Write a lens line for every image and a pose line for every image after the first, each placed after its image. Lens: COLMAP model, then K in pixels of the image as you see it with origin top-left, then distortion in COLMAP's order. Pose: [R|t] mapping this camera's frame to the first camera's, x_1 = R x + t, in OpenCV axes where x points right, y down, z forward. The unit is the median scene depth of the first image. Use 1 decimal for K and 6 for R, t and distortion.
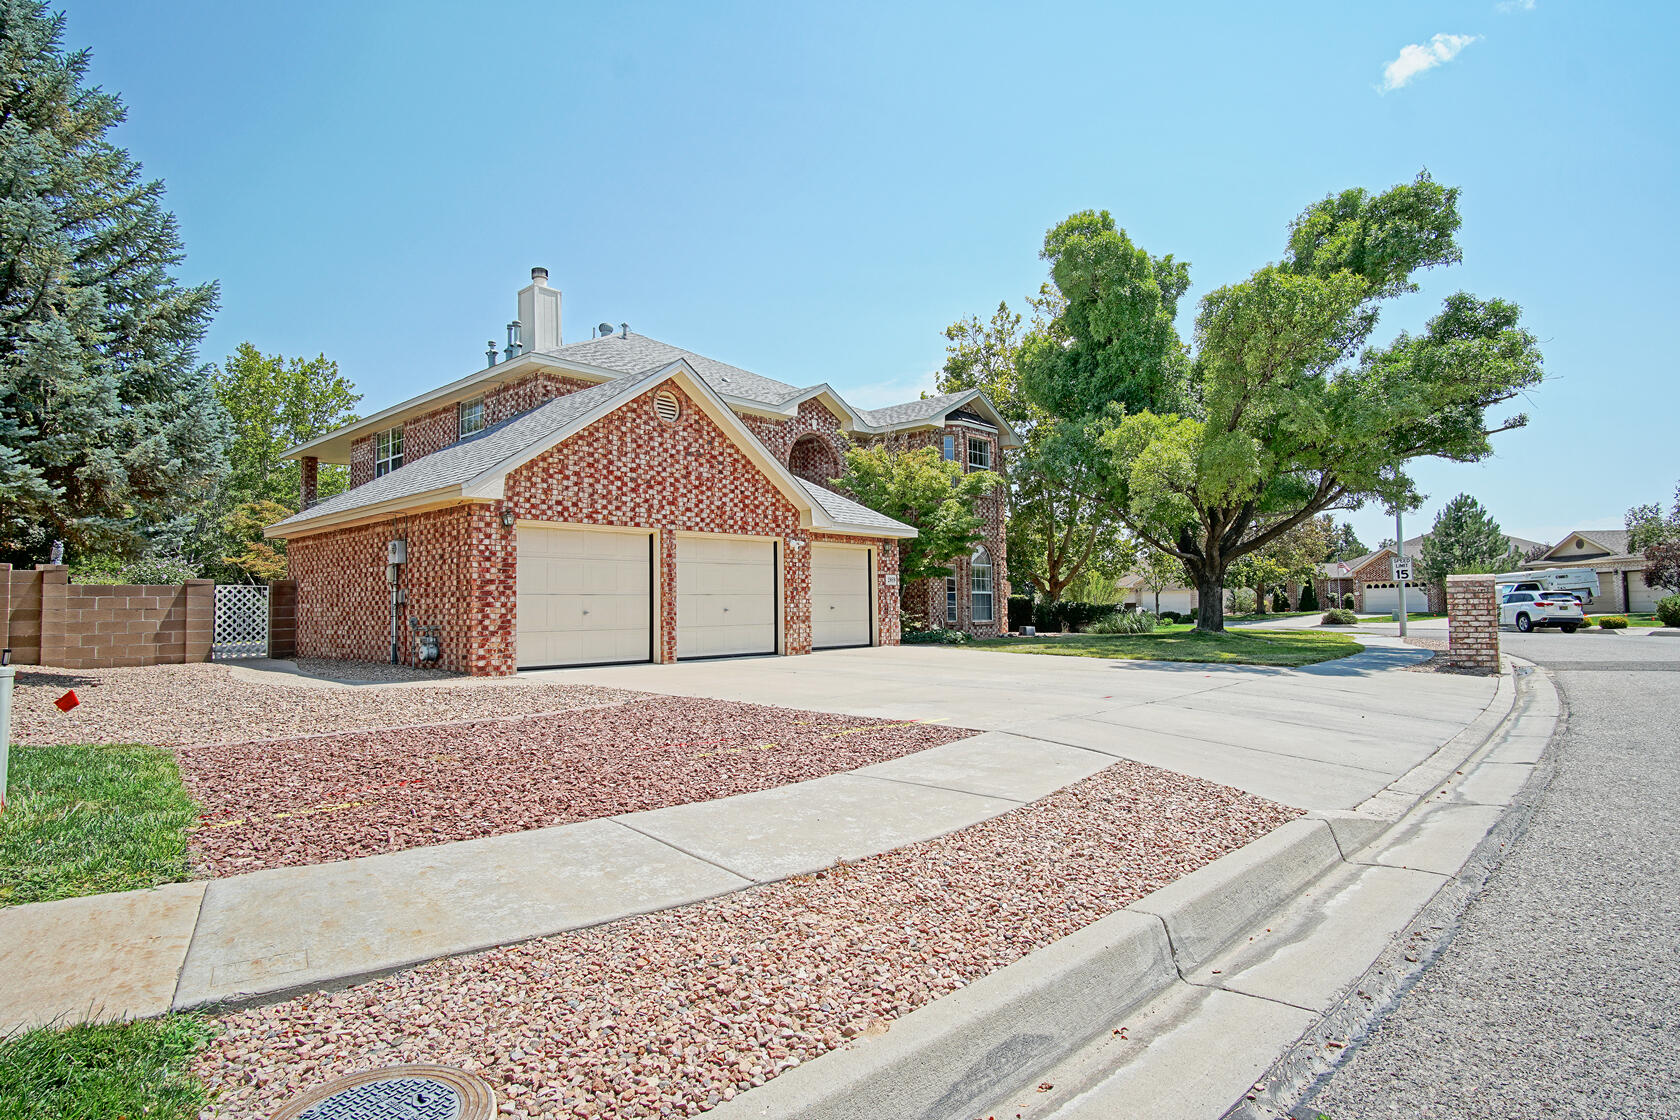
lens RADIAL K [[895.1, 0, 836.3], [0, 895.1, 557.5], [0, 0, 1]] dist [-0.034395, 0.009974]
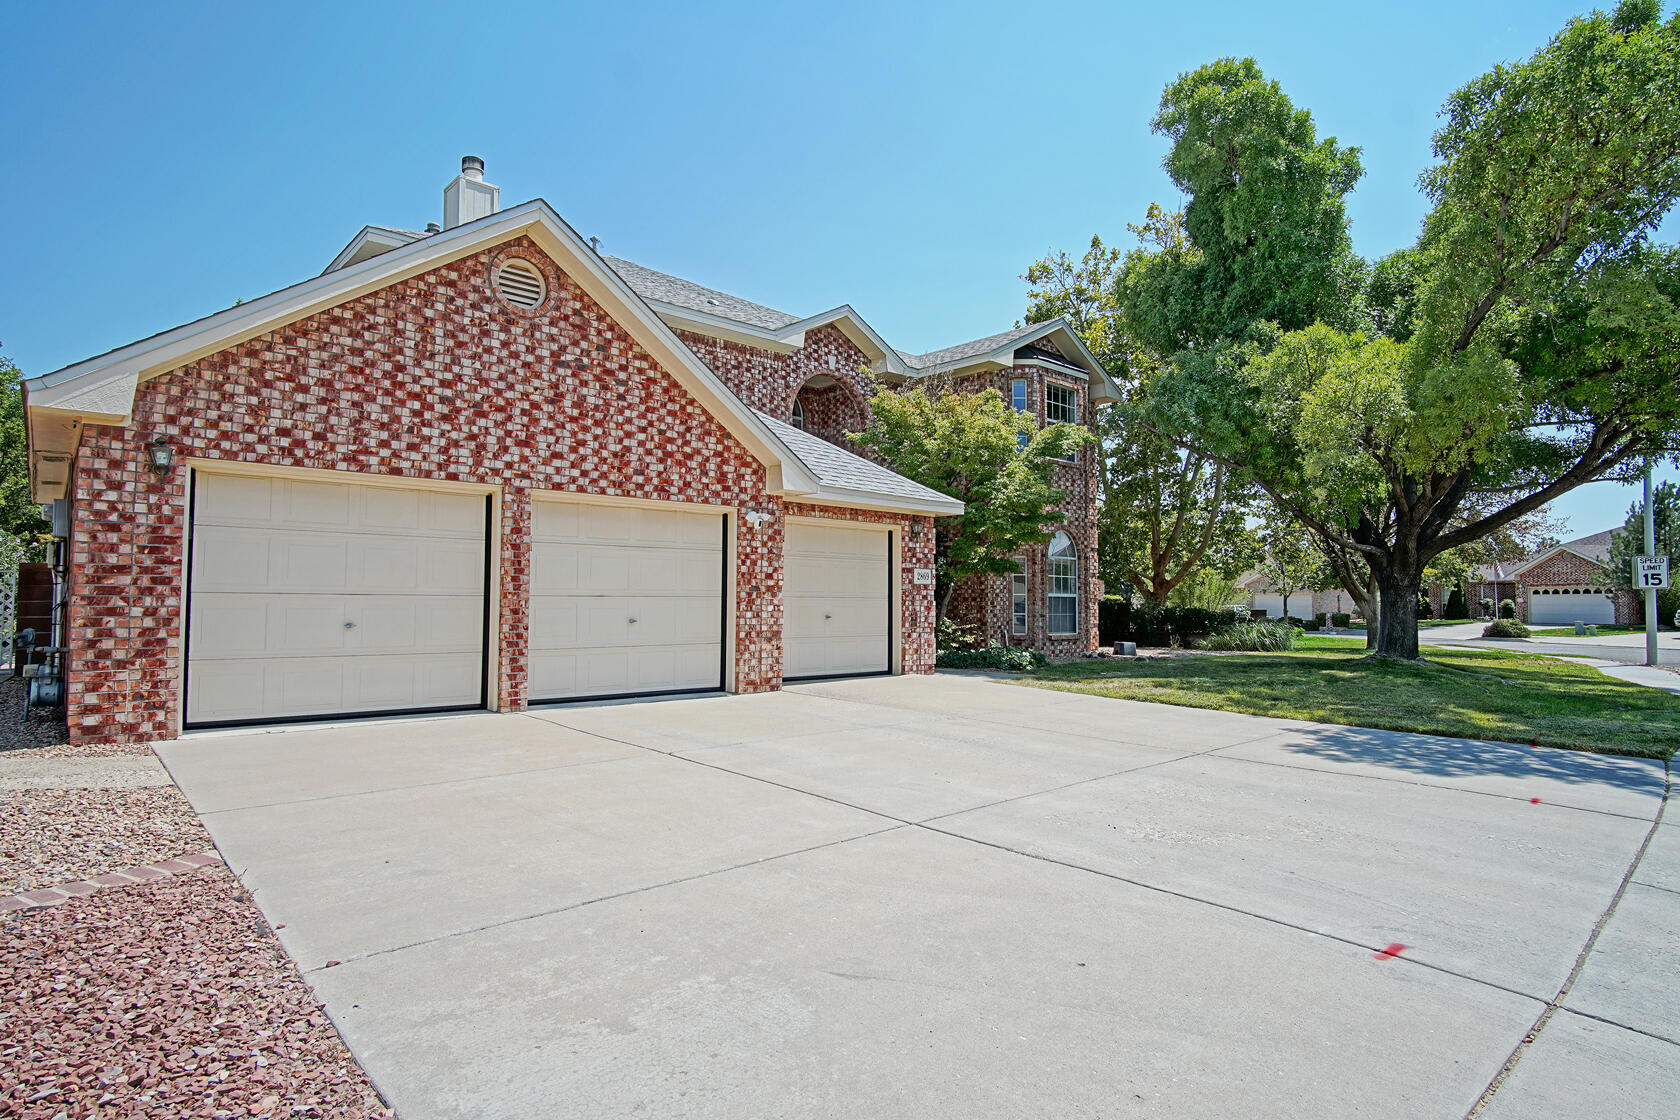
lens RADIAL K [[895.1, 0, 836.3], [0, 895.1, 557.5], [0, 0, 1]] dist [-0.034395, 0.009974]
pose [[0.994961, 0.014542, -0.099206, 0.065271], [-0.013773, 0.999870, 0.008437, 0.006016], [0.099316, -0.007028, 0.995031, 0.328267]]
